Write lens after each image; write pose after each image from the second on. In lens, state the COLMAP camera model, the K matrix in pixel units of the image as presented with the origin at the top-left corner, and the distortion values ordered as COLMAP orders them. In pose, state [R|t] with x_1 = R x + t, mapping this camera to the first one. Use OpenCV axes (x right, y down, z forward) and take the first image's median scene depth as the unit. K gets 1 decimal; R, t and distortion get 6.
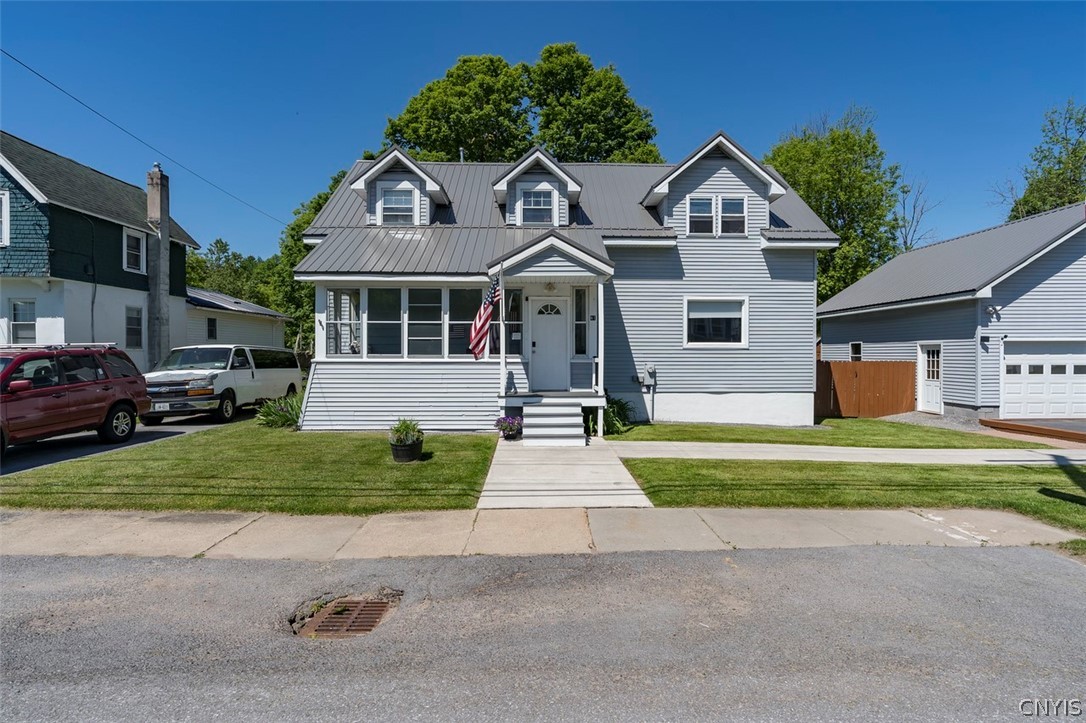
lens RADIAL K [[521.4, 0, 540.6], [0, 521.4, 361.5], [0, 0, 1]] dist [-0.005447, 0.000450]
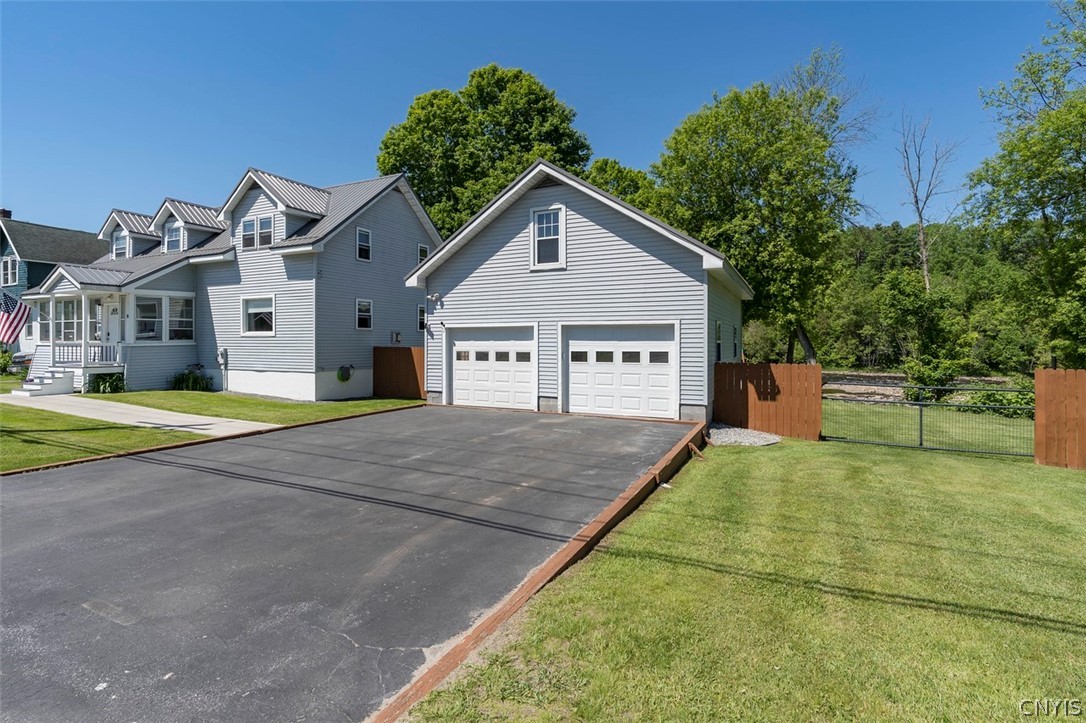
lens RADIAL K [[507.1, 0, 538.2], [0, 507.1, 340.8], [0, 0, 1]] dist [-0.003390, -0.000475]
pose [[0.895256, -0.000484, -0.445552, 1.515343], [-0.007639, 0.999836, -0.016435, 0.001438], [0.445486, 0.018117, 0.895105, 0.197292]]
